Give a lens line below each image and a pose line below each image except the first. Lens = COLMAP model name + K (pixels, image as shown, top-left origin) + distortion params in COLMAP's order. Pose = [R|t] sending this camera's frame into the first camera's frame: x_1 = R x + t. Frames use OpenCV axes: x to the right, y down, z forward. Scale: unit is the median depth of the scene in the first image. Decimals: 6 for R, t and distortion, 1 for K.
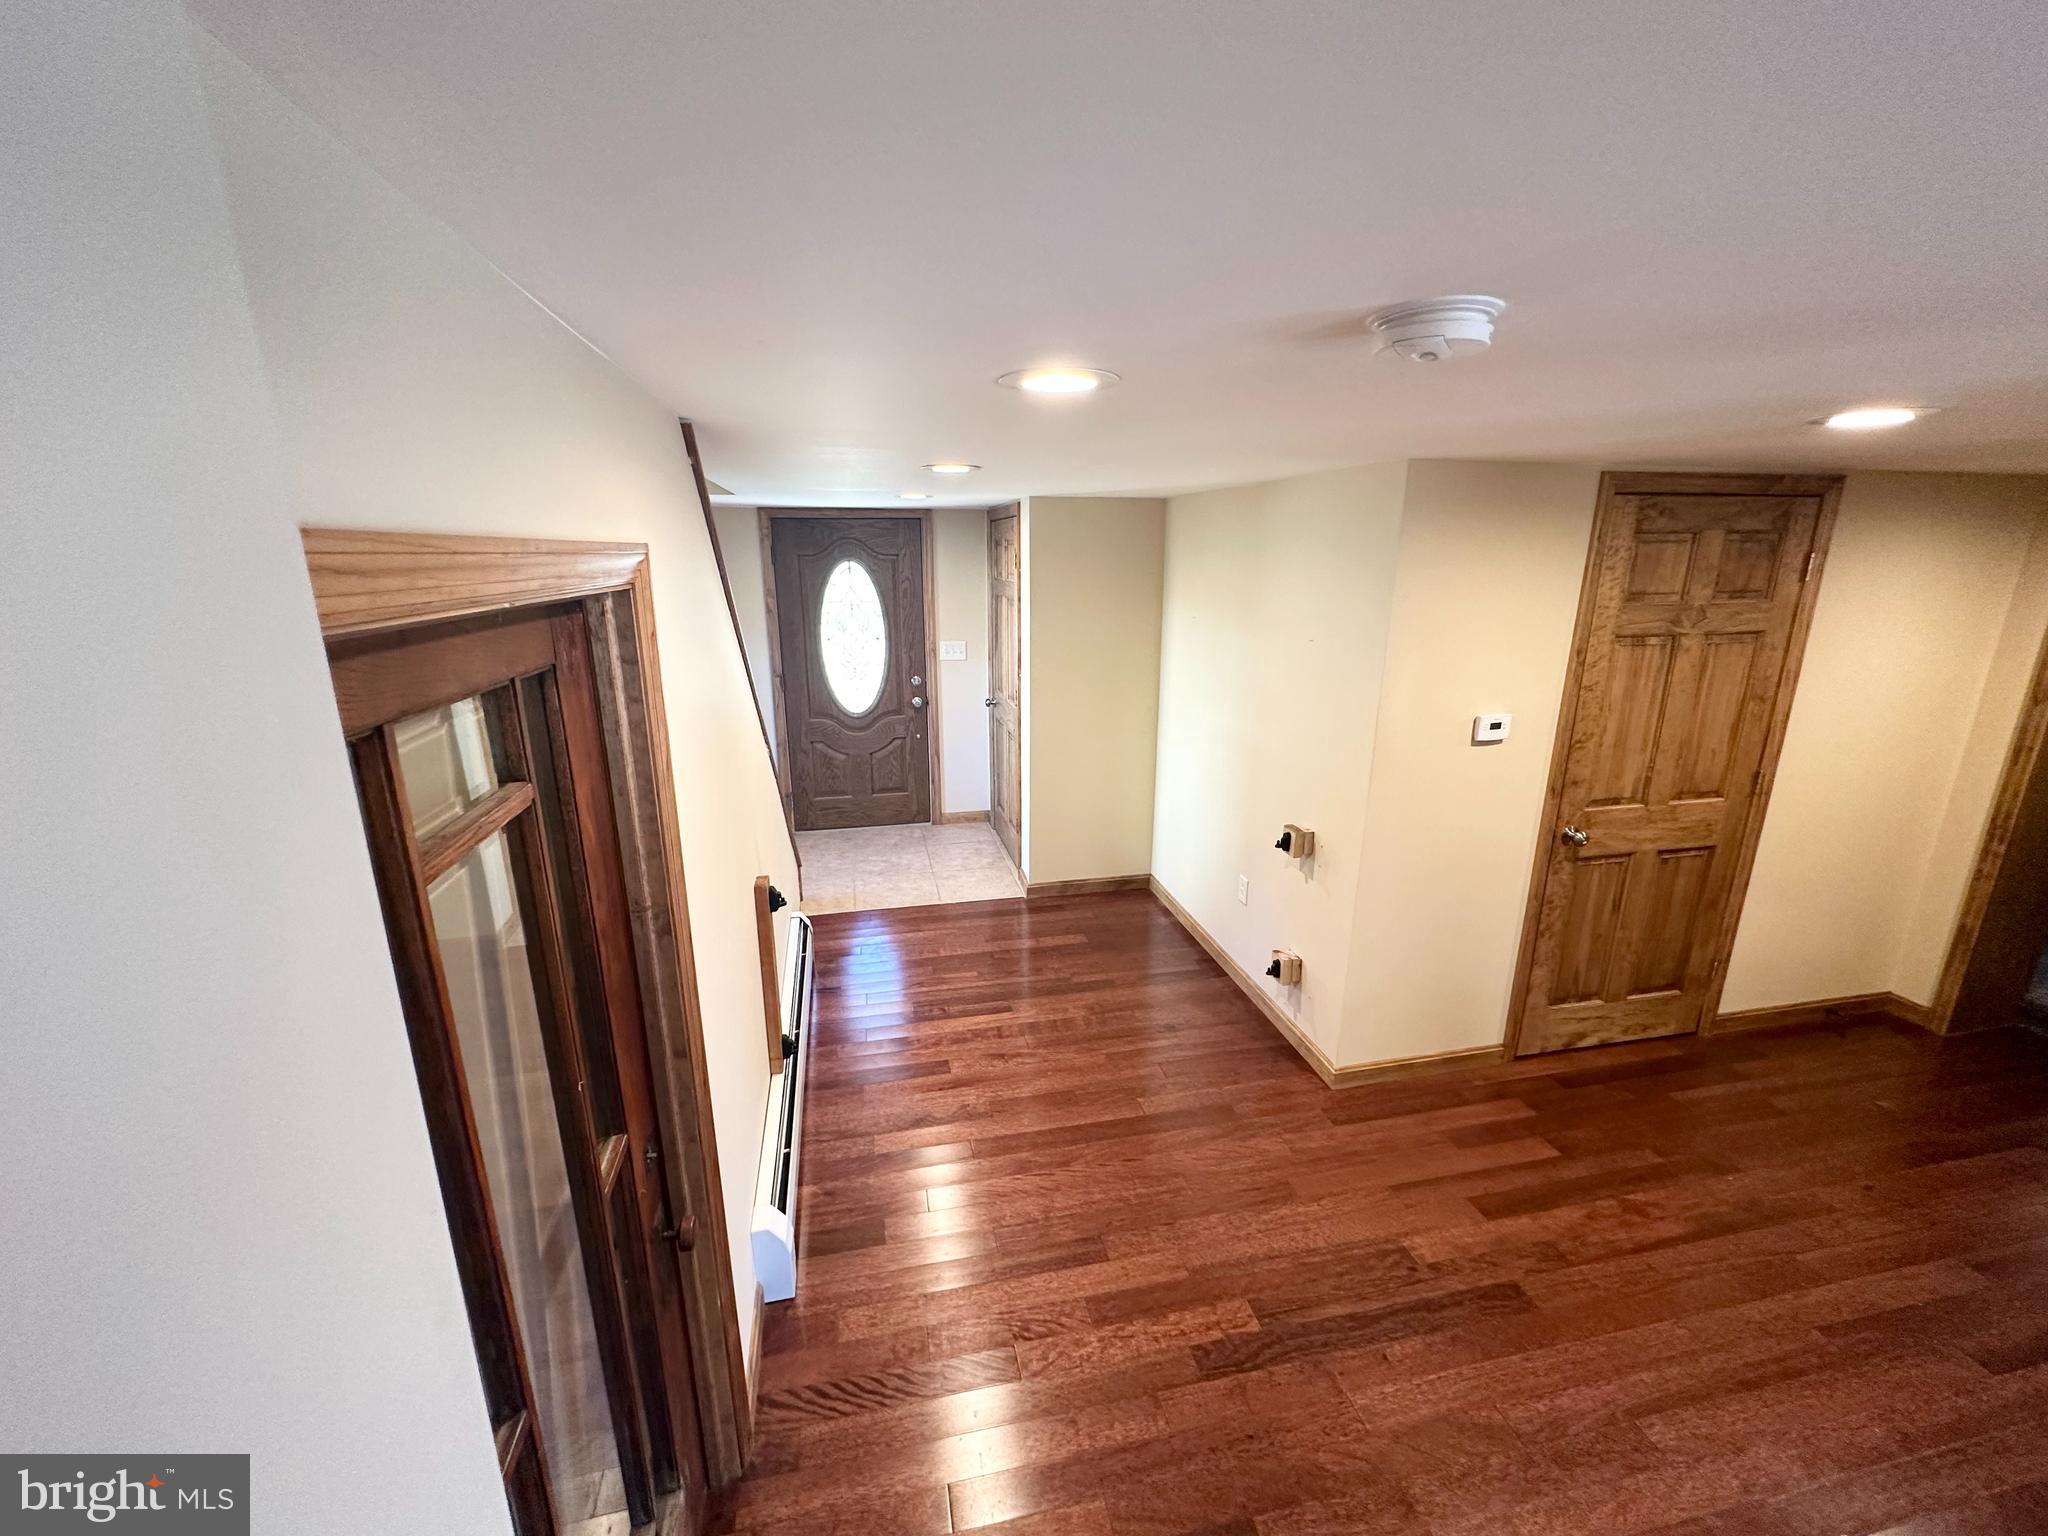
lens RADIAL K [[820.8, 0, 1021.6], [0, 820.8, 770.6], [0, 0, 1]] dist [-0.000694, -0.000088]
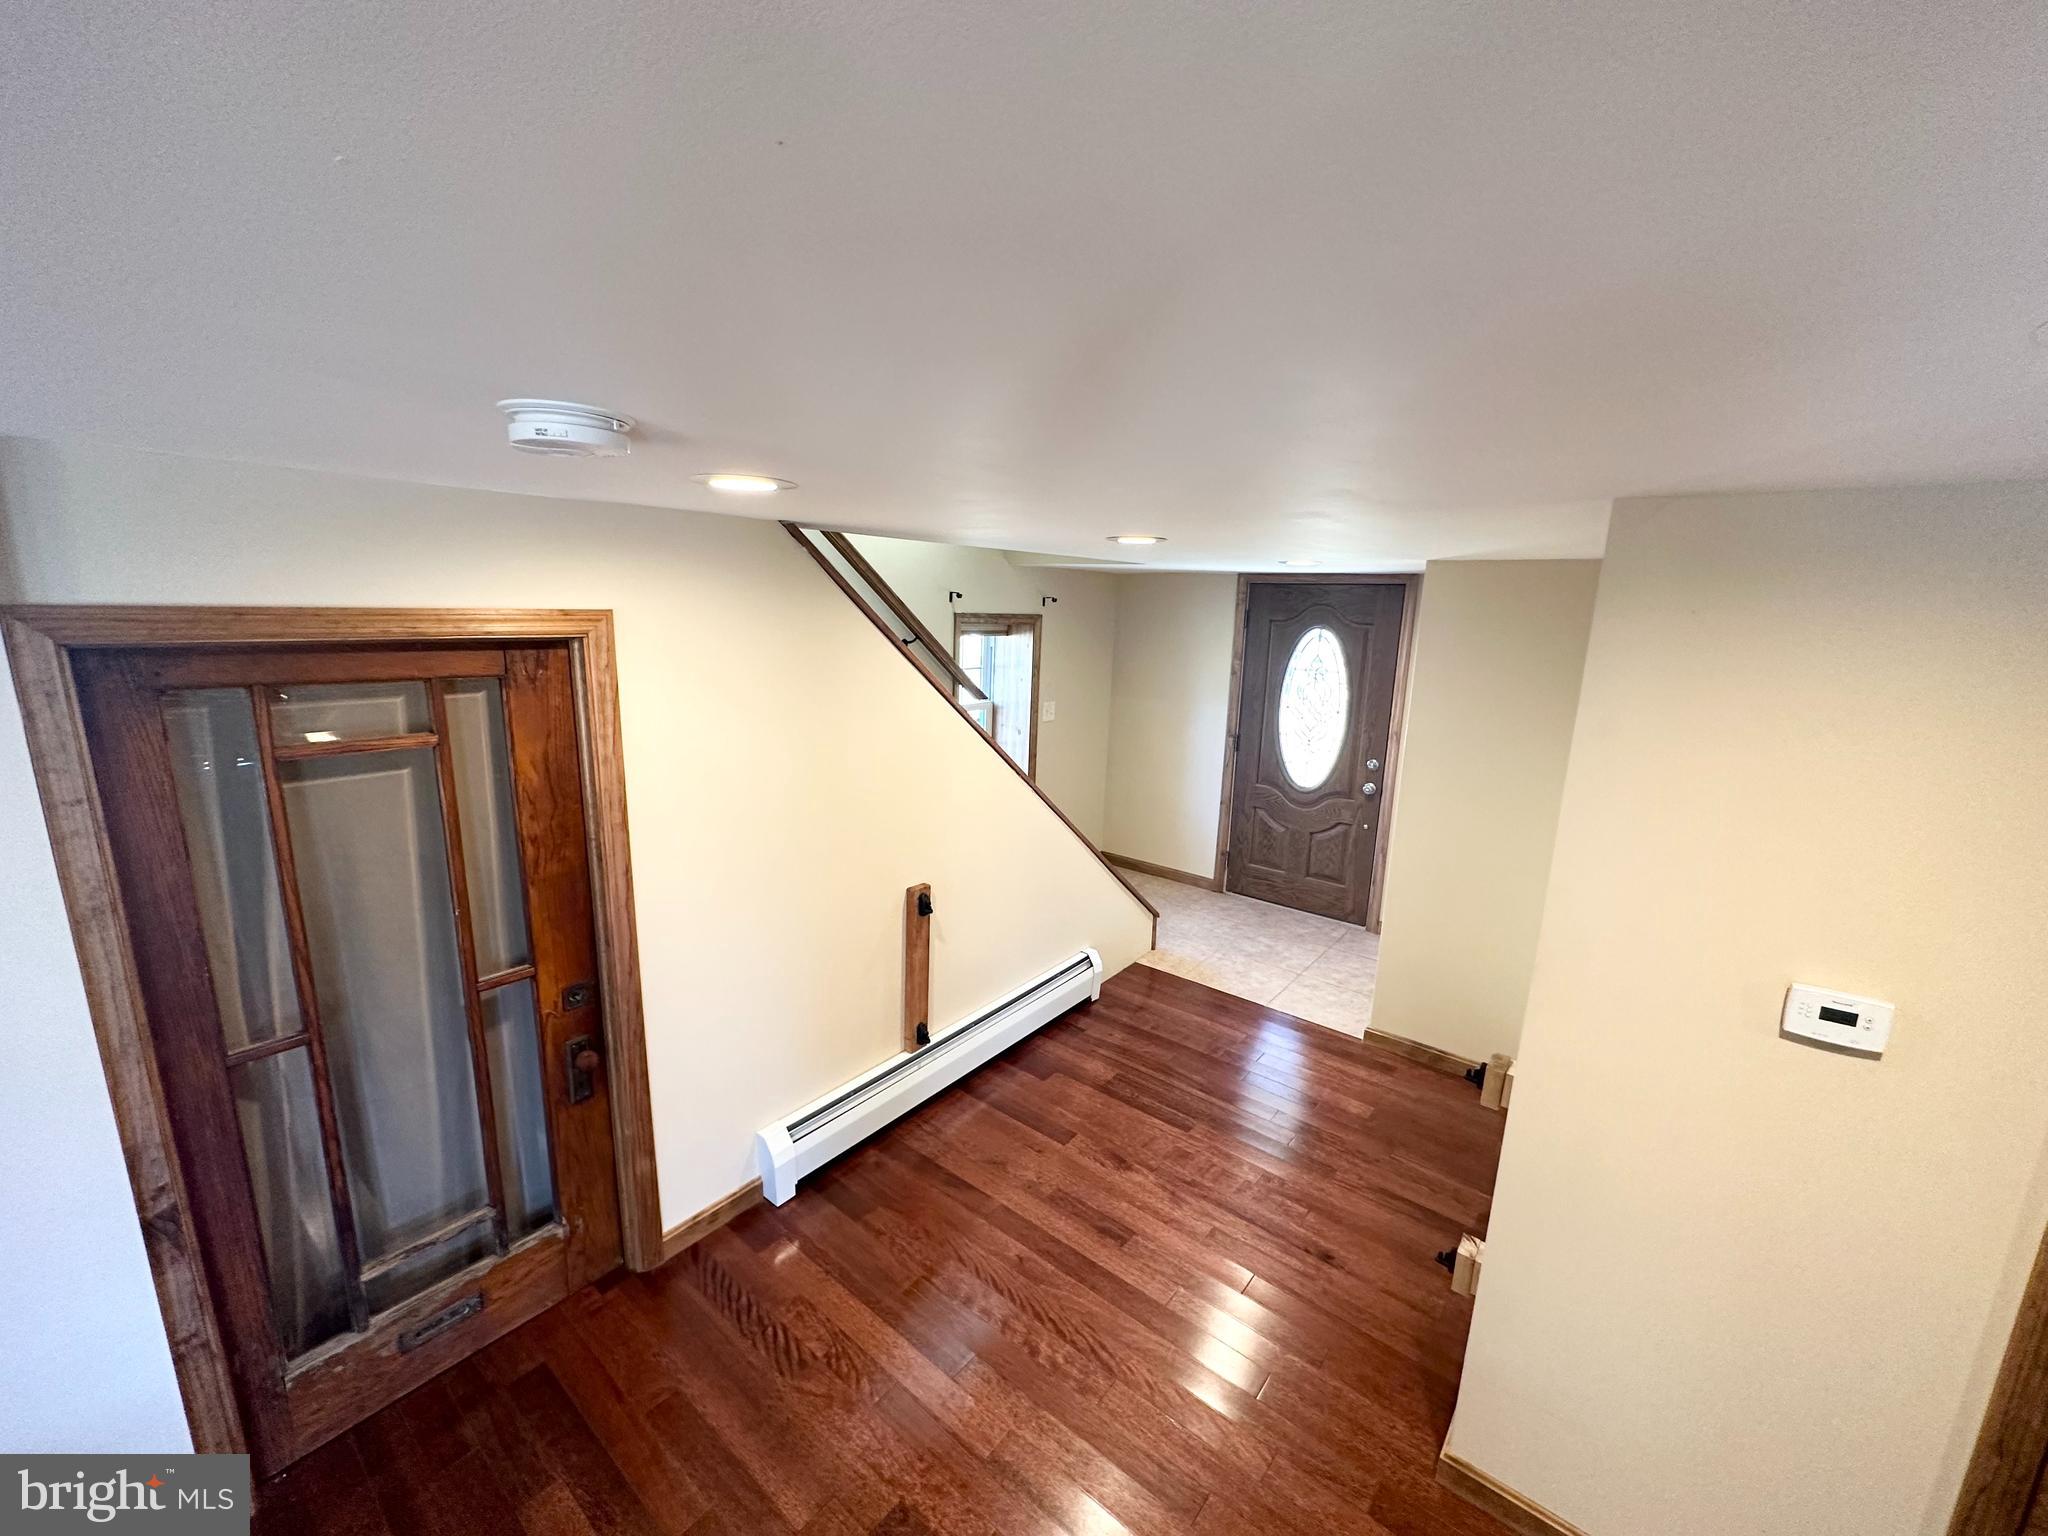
lens RADIAL K [[820.8, 0, 1022.0], [0, 820.8, 770.0], [0, 0, 1]] dist [-0.000694, -0.000088]
pose [[0.622433, 0.175287, -0.762792, 0.321454], [-0.225782, 0.973379, 0.039443, -0.055452], [0.749400, 0.147675, 0.645440, 0.154511]]
